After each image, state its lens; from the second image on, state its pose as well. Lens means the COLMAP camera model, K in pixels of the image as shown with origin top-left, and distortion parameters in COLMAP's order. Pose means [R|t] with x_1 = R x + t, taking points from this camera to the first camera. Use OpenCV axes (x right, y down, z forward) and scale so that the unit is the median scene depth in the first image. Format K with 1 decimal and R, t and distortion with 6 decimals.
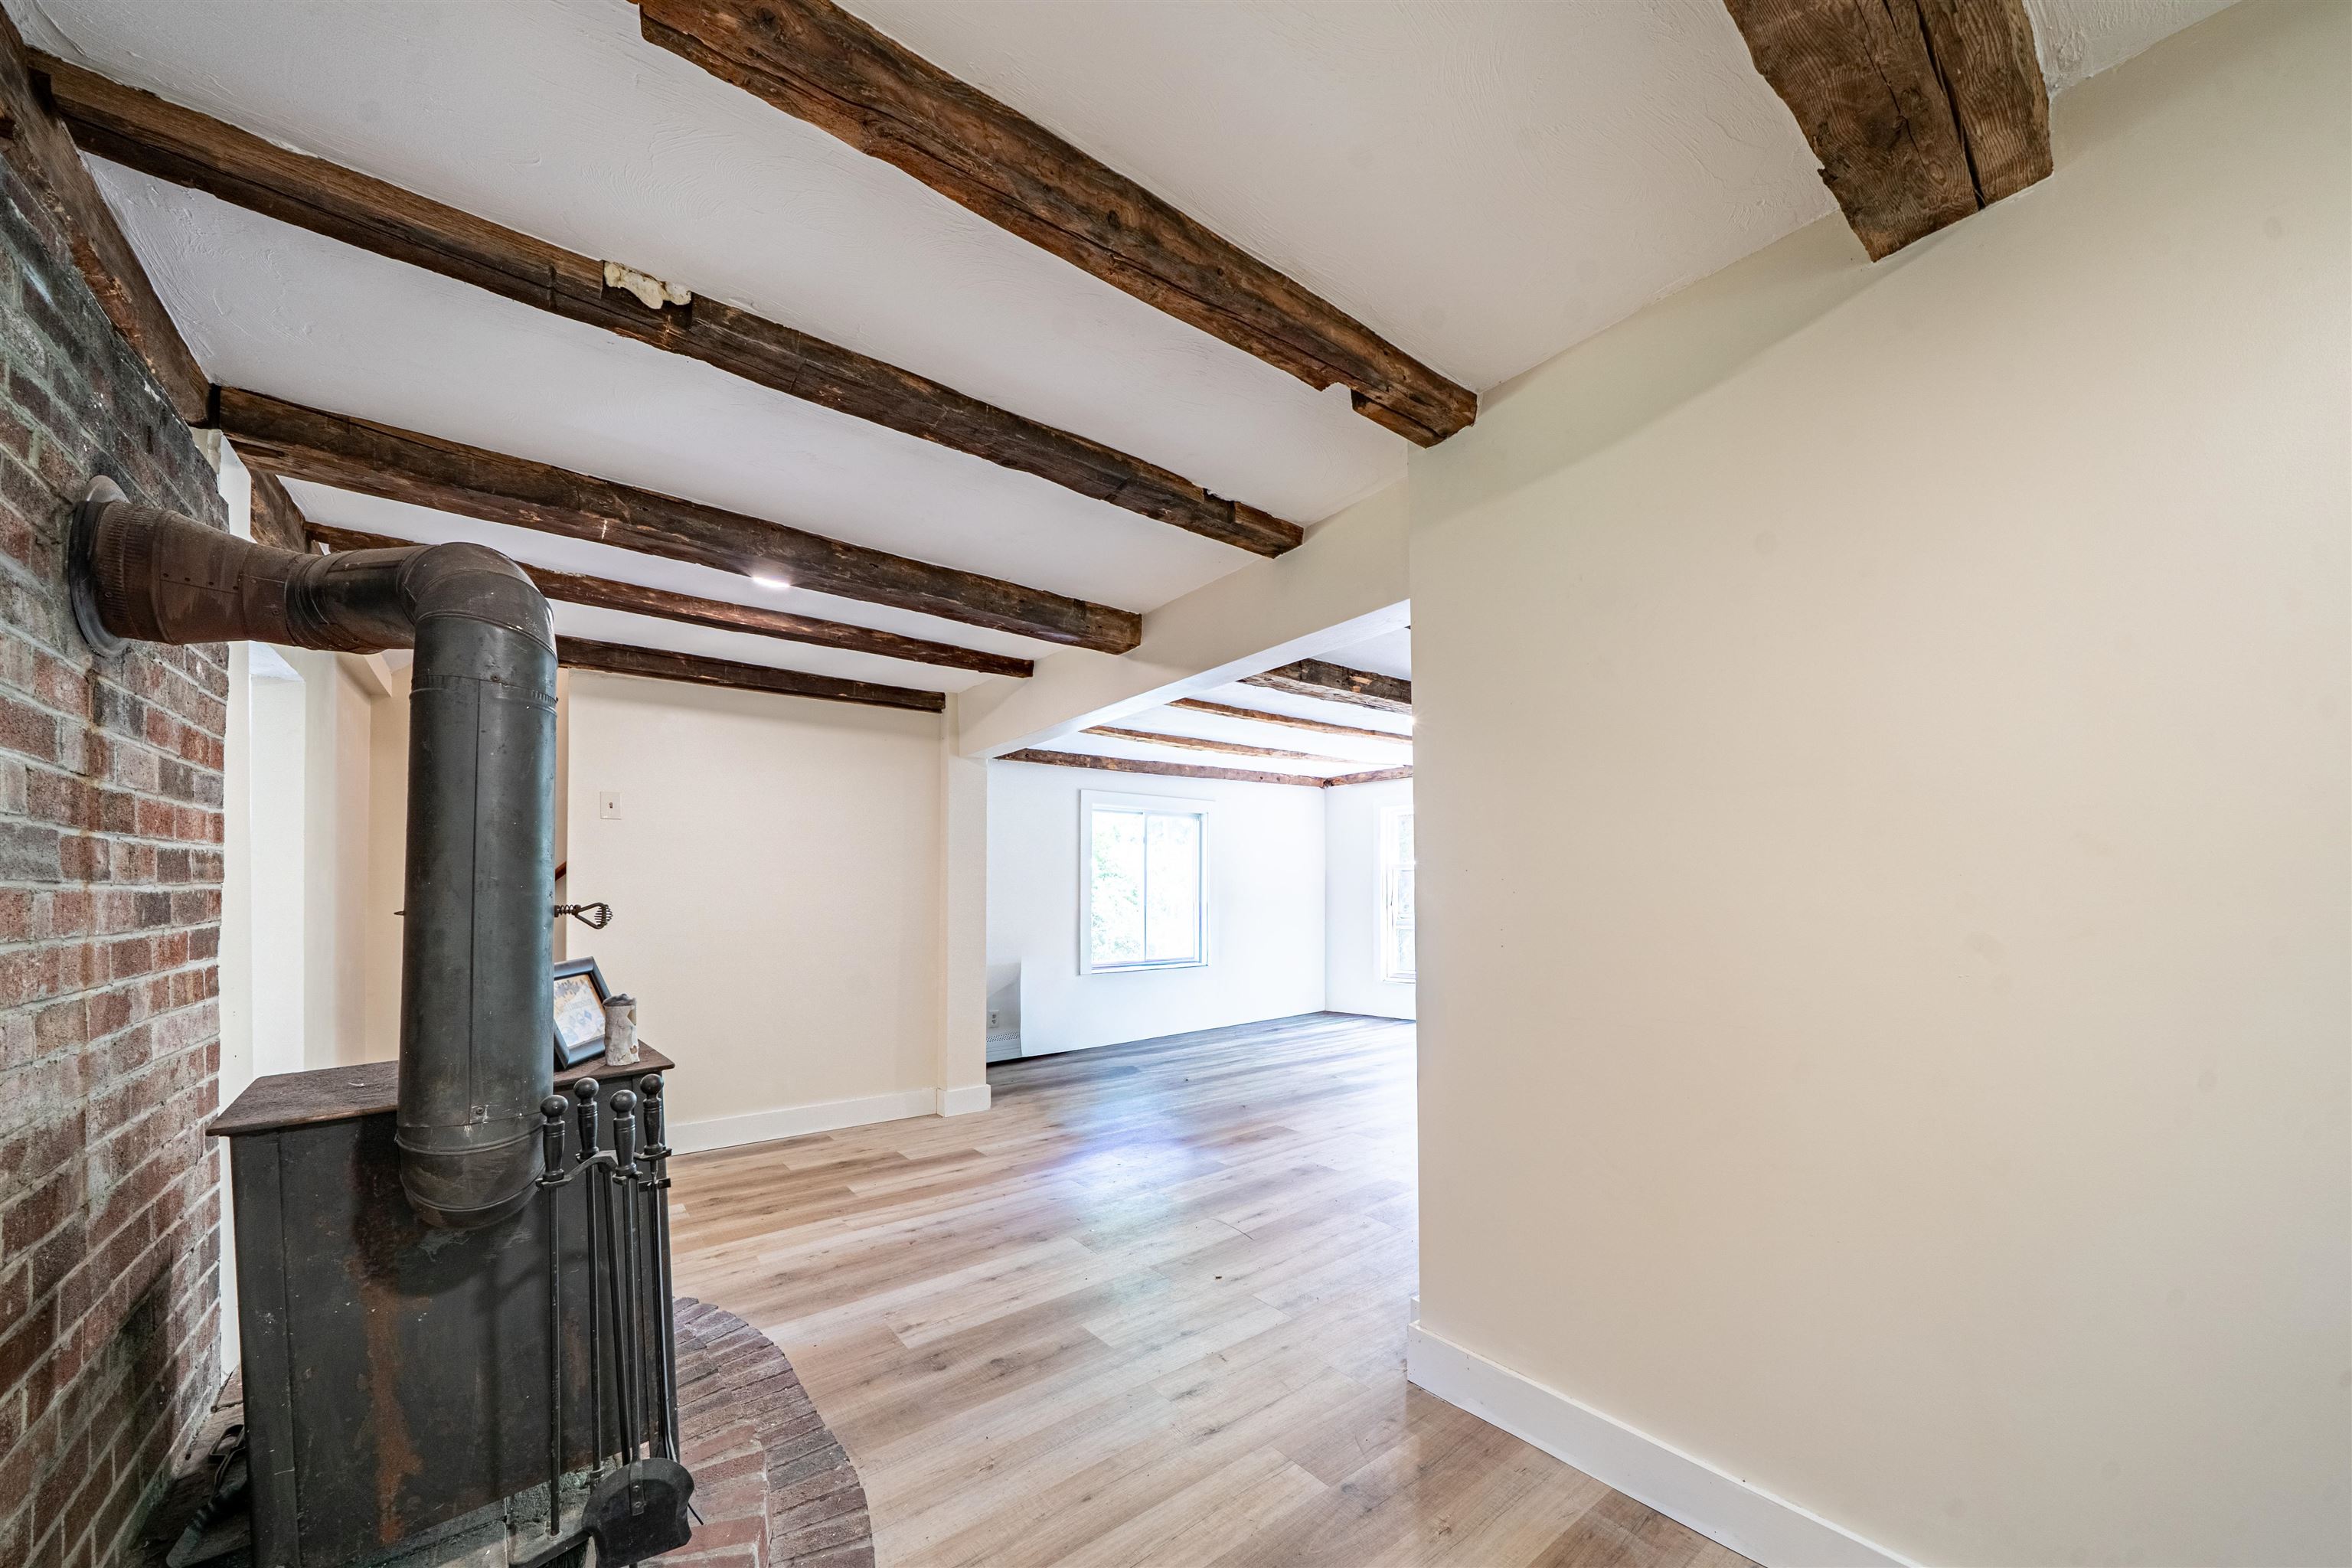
lens RADIAL K [[798.9, 0, 1178.5], [0, 798.9, 874.3], [0, 0, 1]] dist [-0.001213, -0.000252]
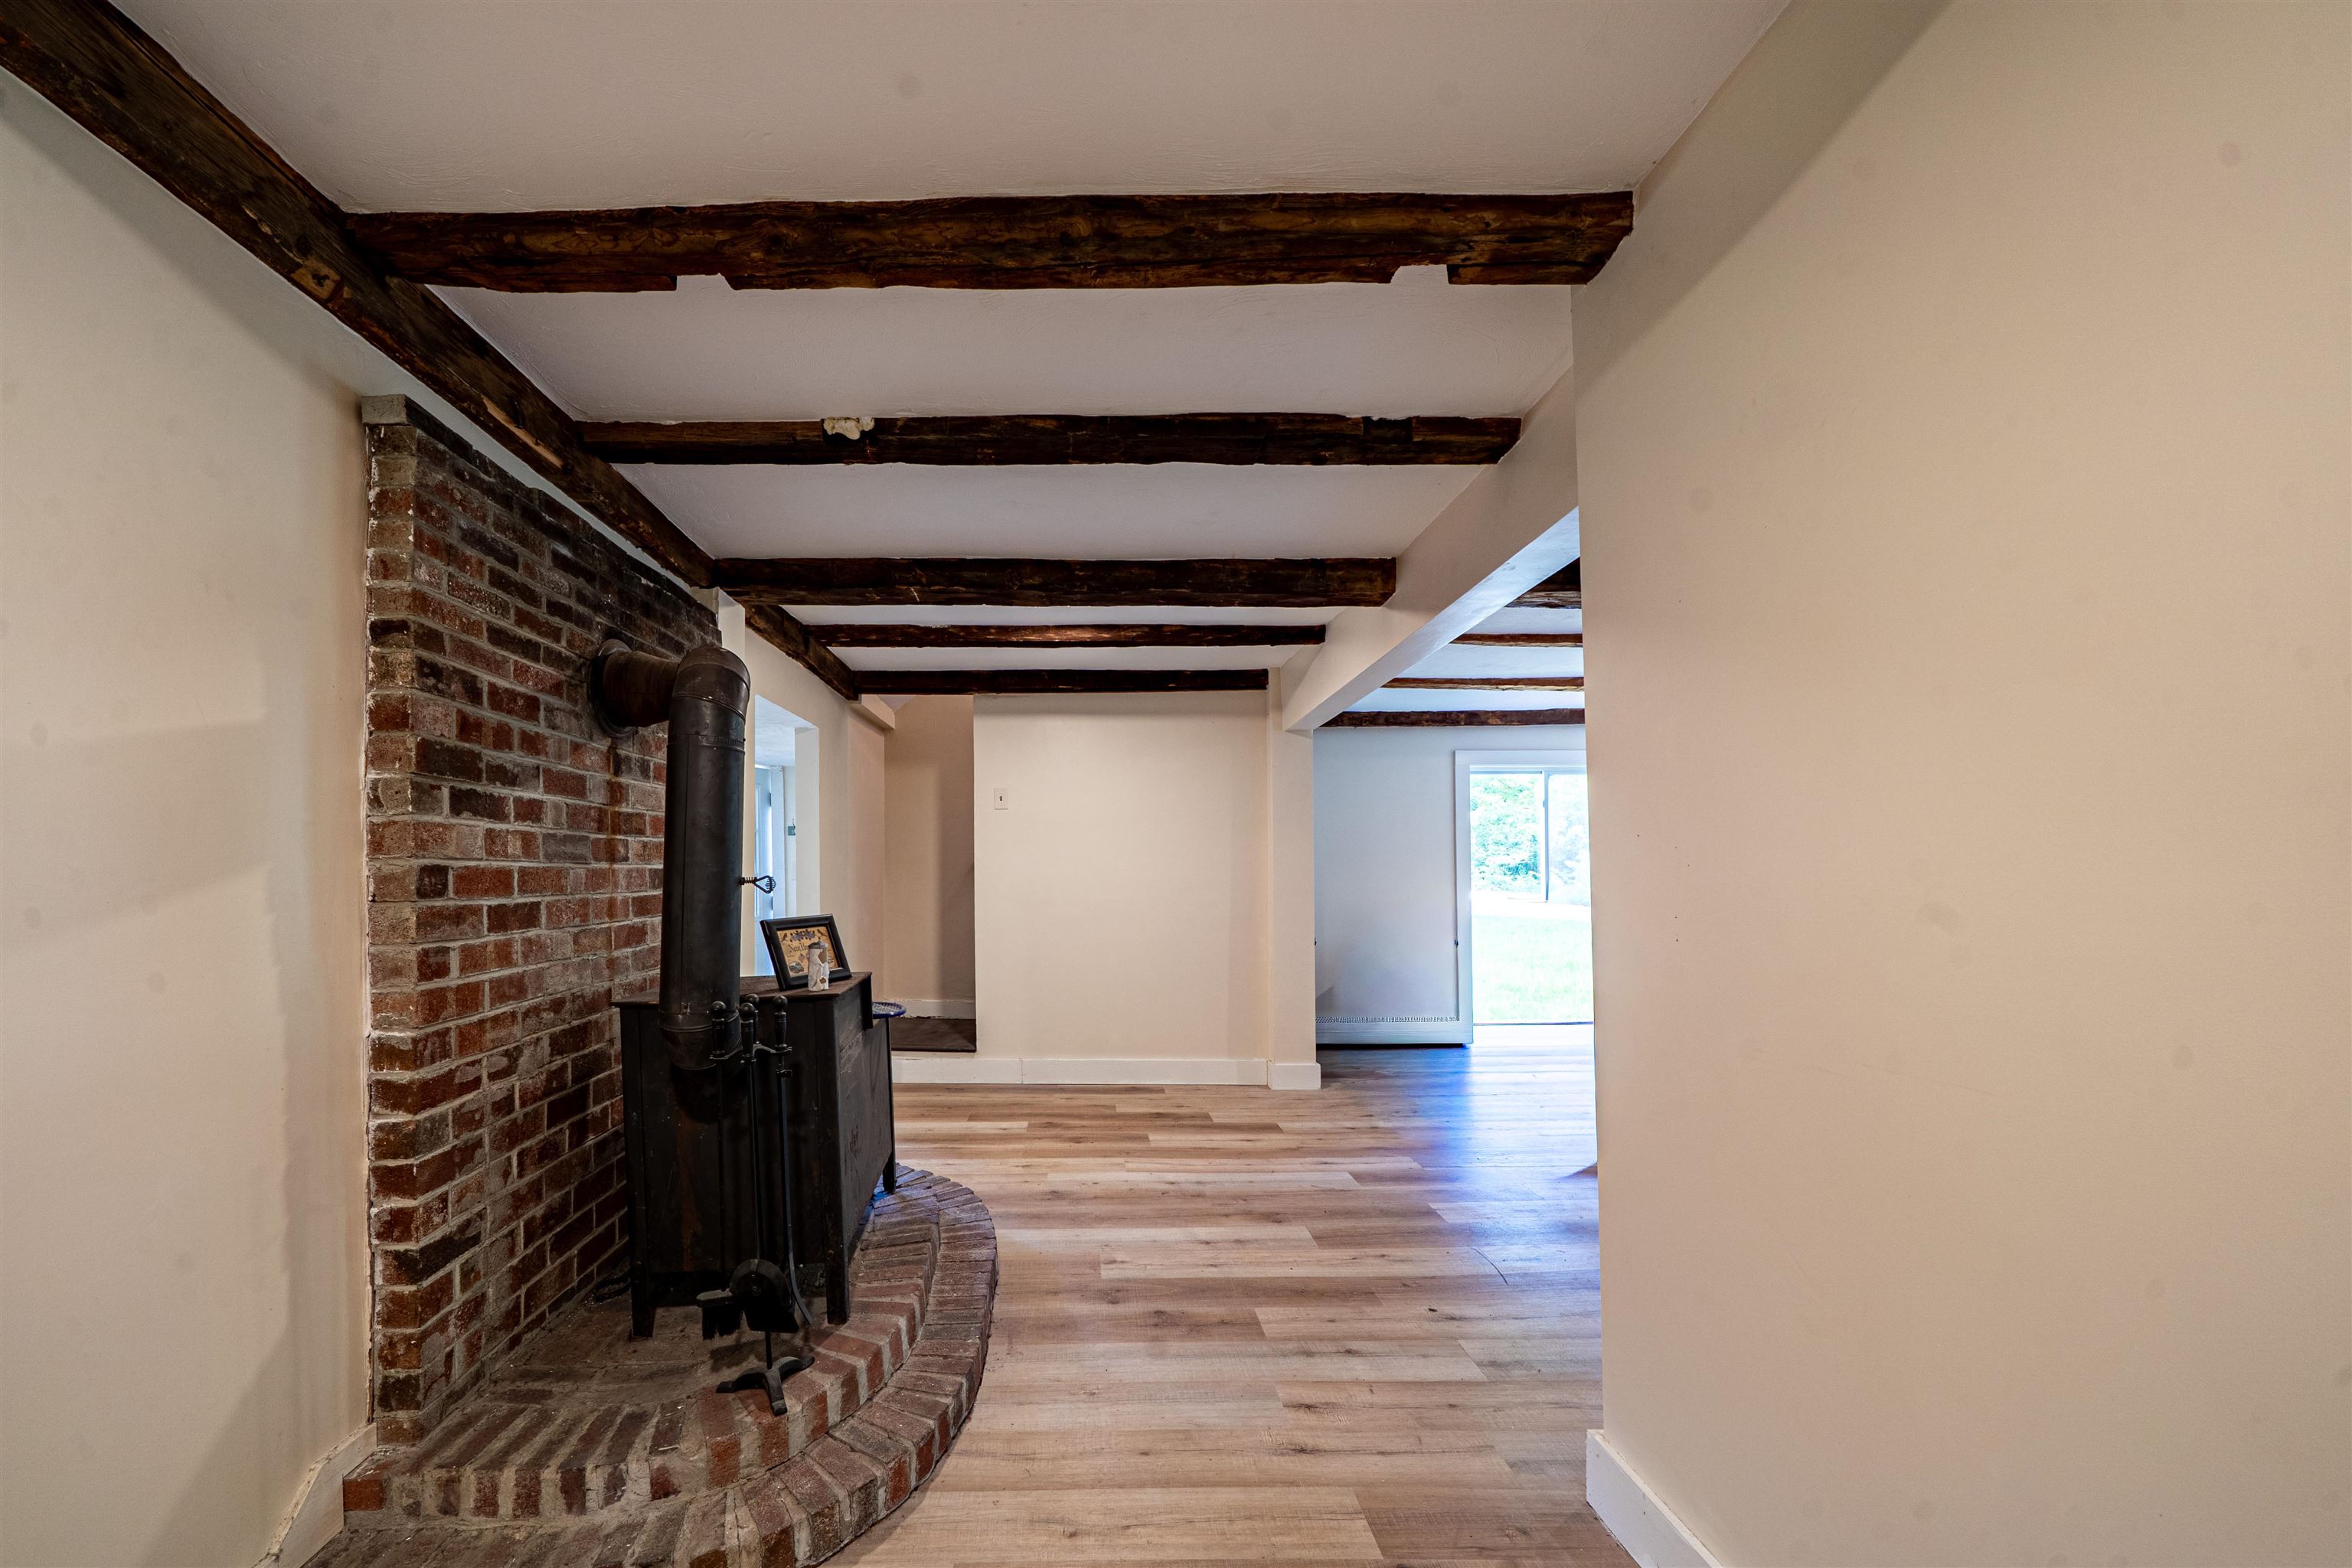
lens RADIAL K [[834.0, 0, 1118.8], [0, 834.0, 846.6], [0, 0, 1]] dist [-0.000285, -0.000070]
pose [[0.804096, -0.016589, -0.594268, 0.469283], [0.016164, 0.999851, -0.006040, 0.001469], [0.594280, -0.004749, 0.804244, 0.103796]]
